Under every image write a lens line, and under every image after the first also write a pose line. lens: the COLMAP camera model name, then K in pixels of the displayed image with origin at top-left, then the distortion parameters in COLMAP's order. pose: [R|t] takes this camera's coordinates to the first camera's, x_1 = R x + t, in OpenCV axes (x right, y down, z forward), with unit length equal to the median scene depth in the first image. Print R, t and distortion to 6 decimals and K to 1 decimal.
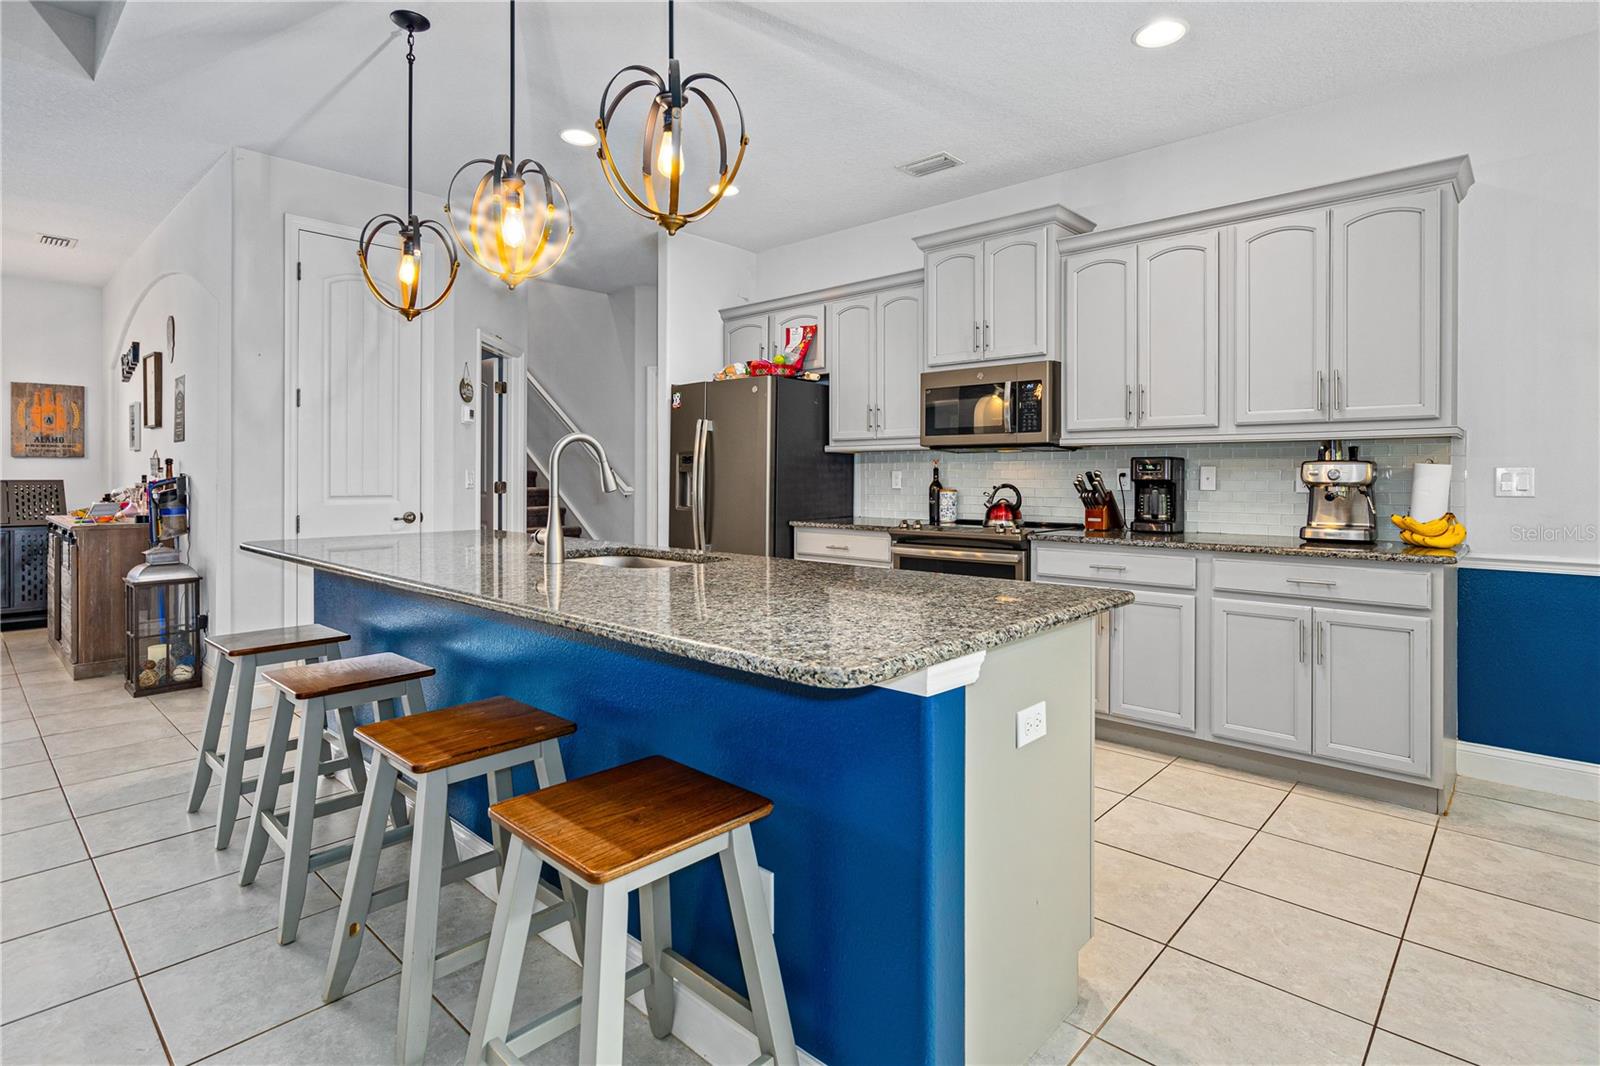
lens RADIAL K [[785.9, 0, 870.8], [0, 785.9, 471.3], [0, 0, 1]] dist [-0.026419, 0.002420]
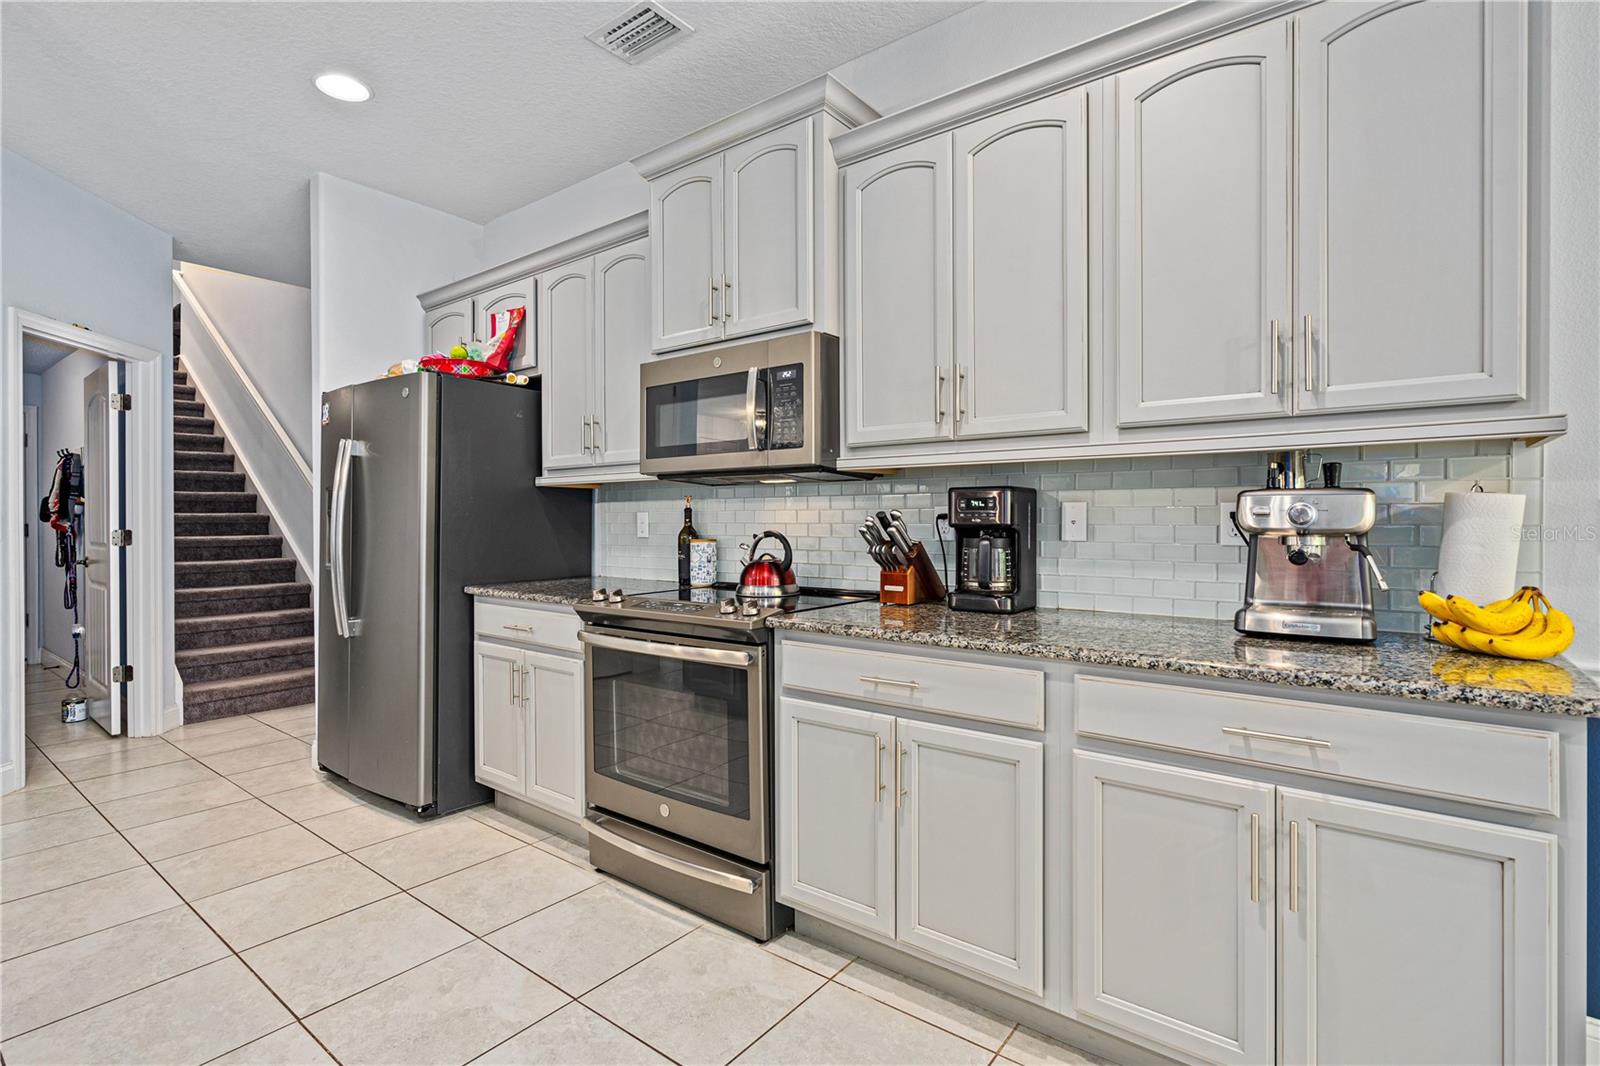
lens RADIAL K [[739.3, 0, 794.6], [0, 739.3, 517.5], [0, 0, 1]] dist [-0.011481, 0.000174]
pose [[0.999654, -0.006209, 0.025545, 0.193205], [0.006088, 0.999970, 0.004818, 0.001733], [-0.025575, -0.004661, 0.999662, 0.415093]]
